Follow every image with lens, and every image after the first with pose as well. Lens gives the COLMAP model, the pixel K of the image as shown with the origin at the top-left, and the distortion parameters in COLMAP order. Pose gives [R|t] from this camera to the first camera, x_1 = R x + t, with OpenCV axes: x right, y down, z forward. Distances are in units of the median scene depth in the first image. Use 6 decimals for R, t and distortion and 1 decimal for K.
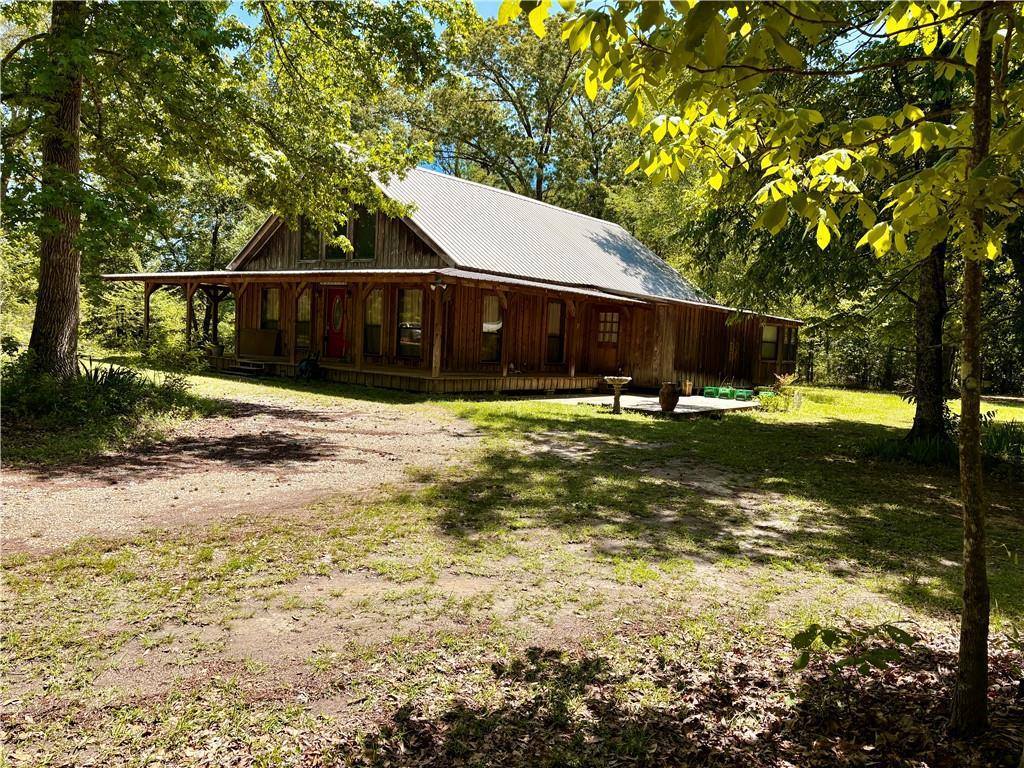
lens RADIAL K [[775.8, 0, 507.5], [0, 775.8, 384.3], [0, 0, 1]] dist [0.052158, -0.055499]
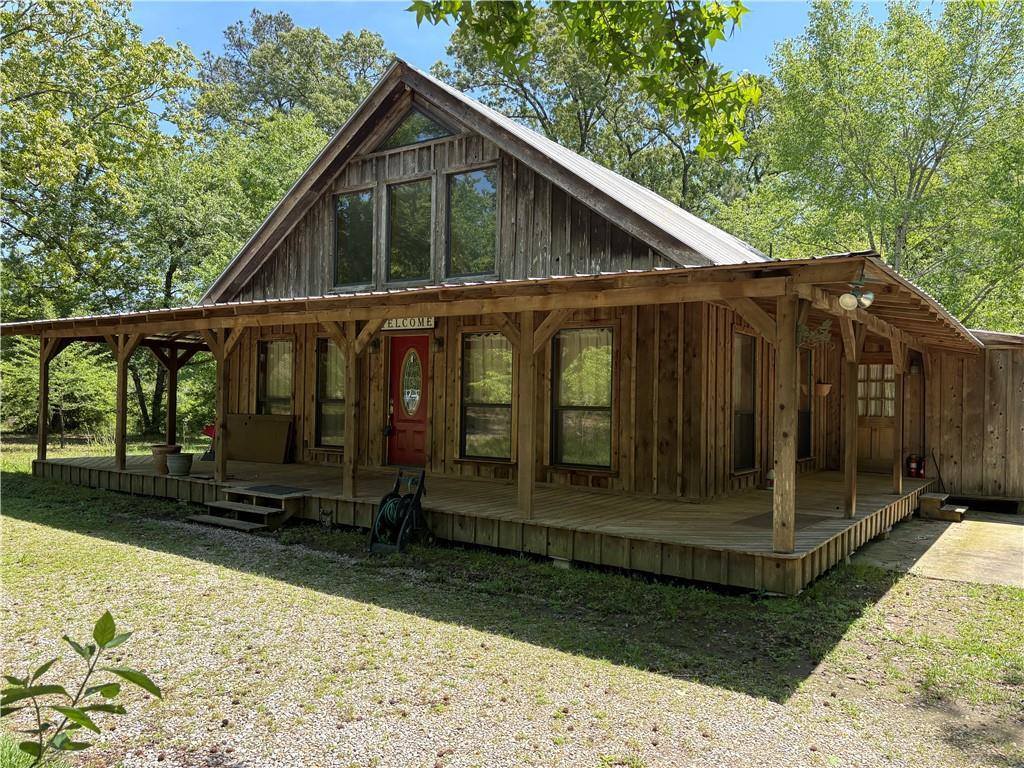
lens RADIAL K [[775.8, 0, 507.5], [0, 775.8, 384.3], [0, 0, 1]] dist [0.052158, -0.055499]
pose [[0.997987, -0.033000, 0.054160, -0.171971], [0.036830, 0.996774, -0.071313, -0.047214], [-0.051632, 0.073164, 0.995982, 0.445903]]
